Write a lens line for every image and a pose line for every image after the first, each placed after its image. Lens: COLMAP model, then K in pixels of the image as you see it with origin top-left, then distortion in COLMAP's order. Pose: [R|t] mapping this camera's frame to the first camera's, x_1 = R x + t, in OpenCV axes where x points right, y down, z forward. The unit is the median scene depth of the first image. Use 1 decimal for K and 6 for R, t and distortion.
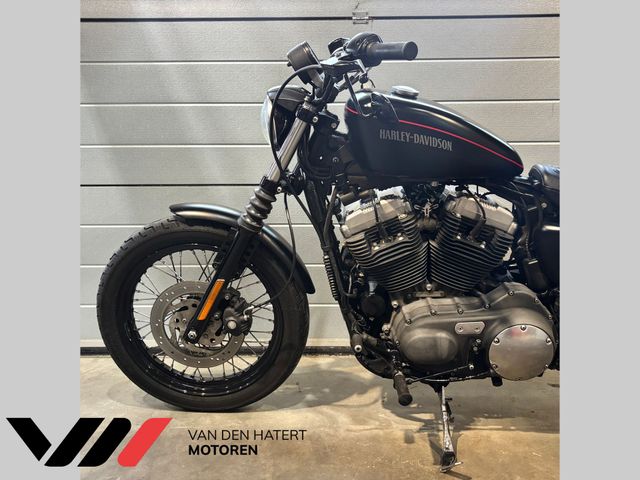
lens RADIAL K [[482.0, 0, 320.0], [0, 482.0, 240.0], [0, 0, 1]] dist [-0.004138, -0.000757]
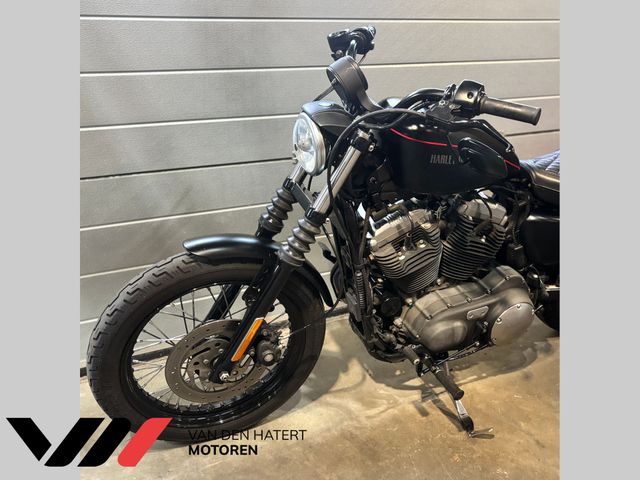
lens RADIAL K [[492.6, 0, 320.0], [0, 492.6, 240.0], [0, 0, 1]] dist [-0.001233, -0.001255]
pose [[0.908456, -0.151250, 0.389656, -0.434922], [0.070959, 0.974509, 0.212833, -0.248708], [-0.411914, -0.165700, 0.896030, 0.131467]]
